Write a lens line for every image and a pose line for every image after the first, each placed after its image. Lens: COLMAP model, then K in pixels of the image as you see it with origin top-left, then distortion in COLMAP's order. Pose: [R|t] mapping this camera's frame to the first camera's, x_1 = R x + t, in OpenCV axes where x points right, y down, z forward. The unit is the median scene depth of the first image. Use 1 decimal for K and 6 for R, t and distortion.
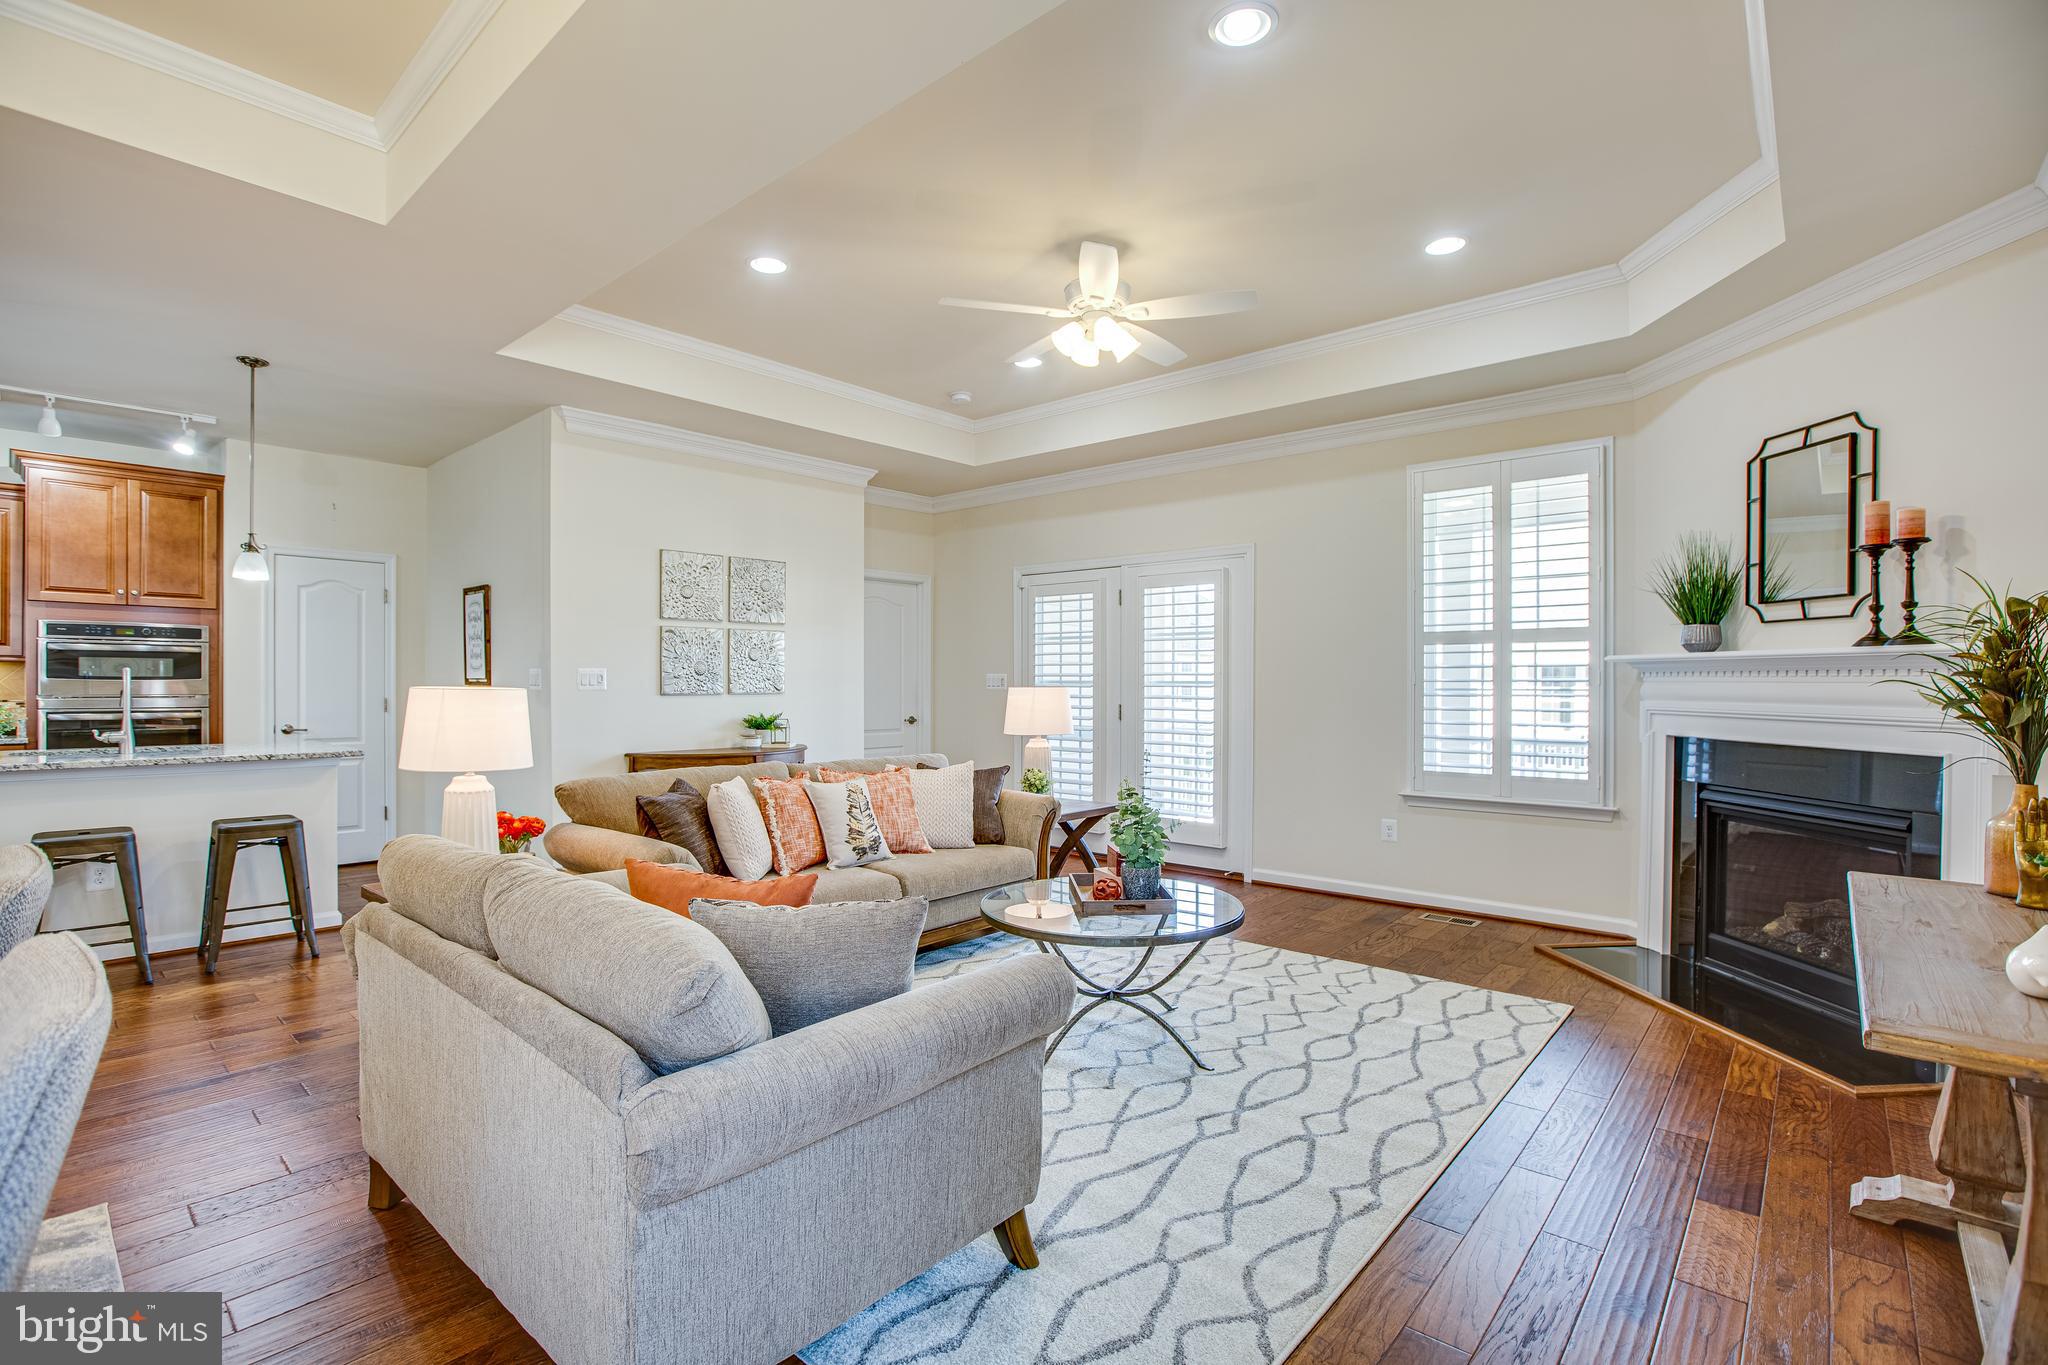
lens RADIAL K [[927.1, 0, 1018.4], [0, 927.1, 688.1], [0, 0, 1]] dist [-0.047209, 0.013489]
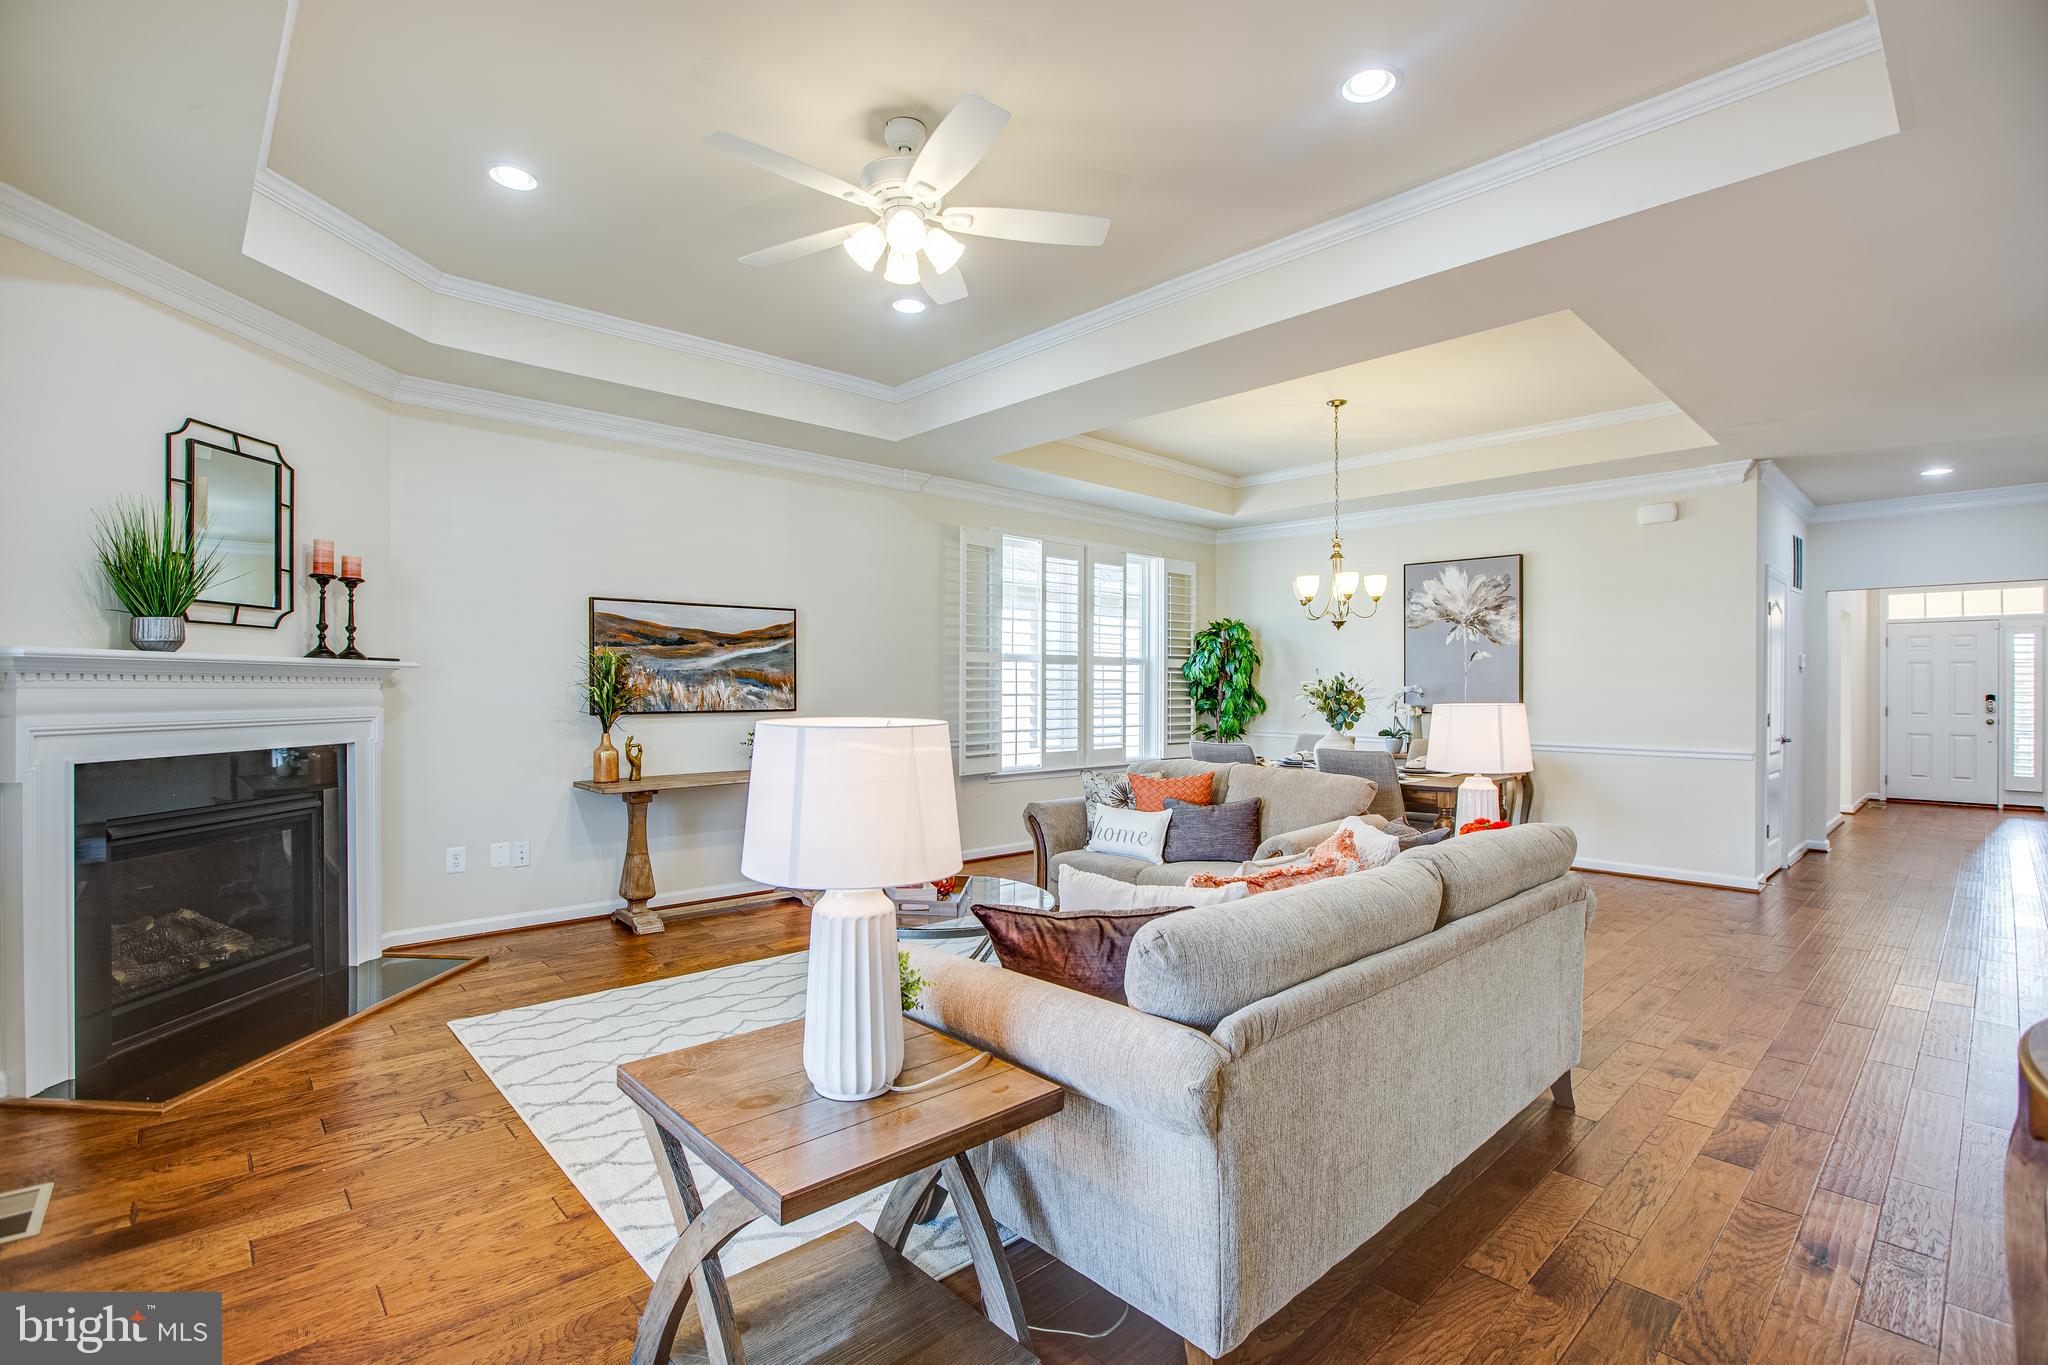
lens RADIAL K [[942.4, 0, 1012.9], [0, 942.4, 687.2], [0, 0, 1]] dist [-0.052726, 0.017738]
pose [[-0.994637, -0.009180, 0.103023, -0.071219], [-0.008252, 0.999921, 0.009430, -0.018500], [-0.103101, 0.008529, -0.994634, 1.488362]]
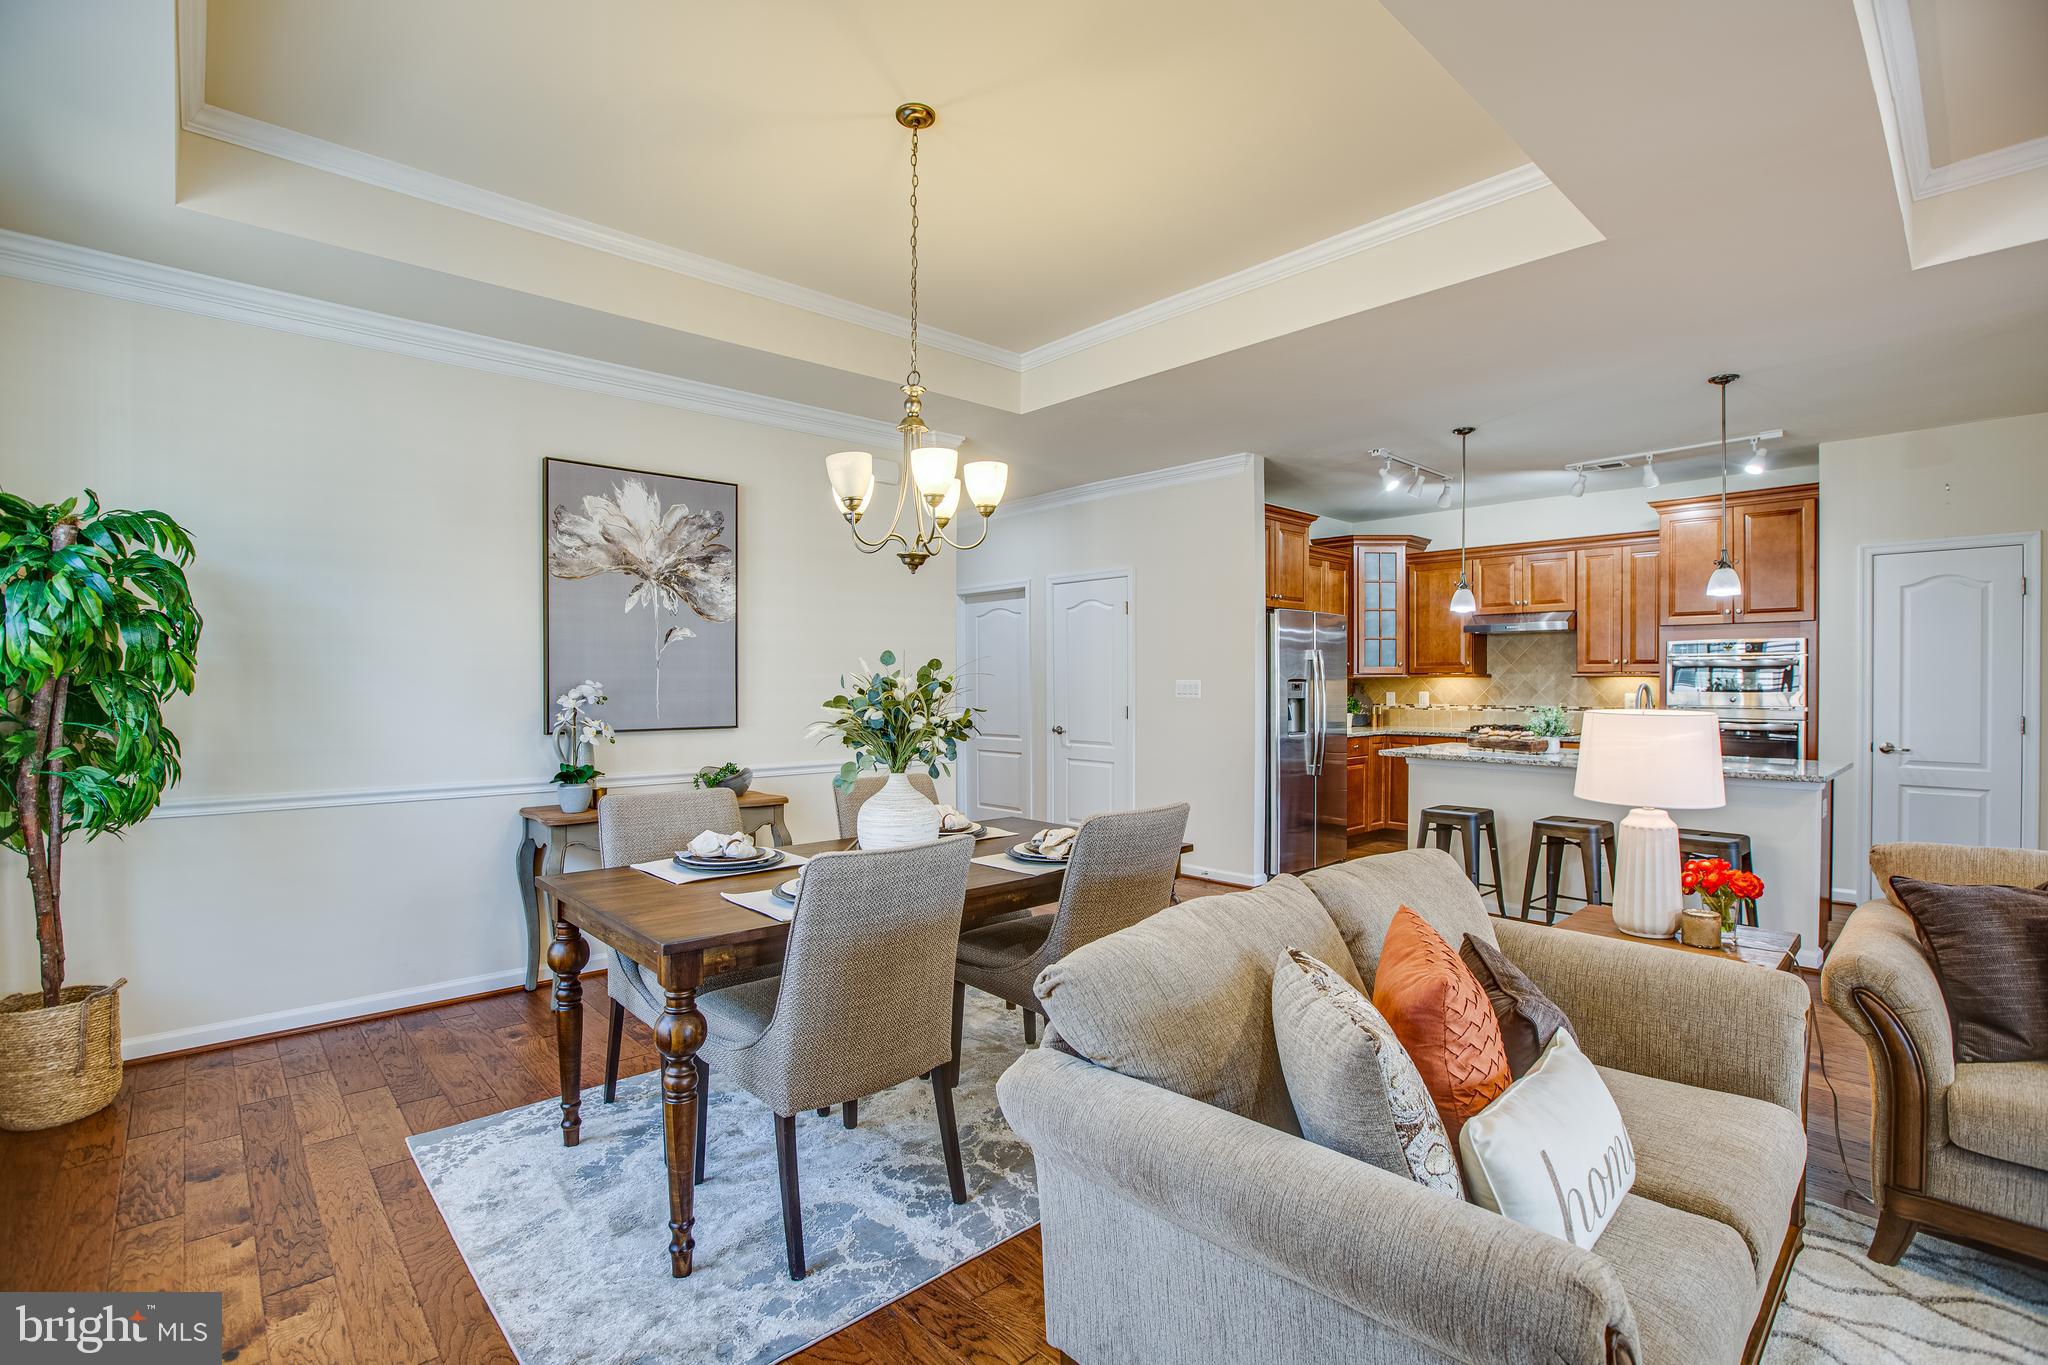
lens RADIAL K [[946.4, 0, 1020.1], [0, 946.4, 686.5], [0, 0, 1]] dist [-0.058990, 0.018373]
pose [[-0.108968, 0.000894, -0.994045, 0.239927], [-0.007277, 0.999972, 0.001697, -0.013939], [0.994019, 0.007419, -0.108958, 0.309104]]
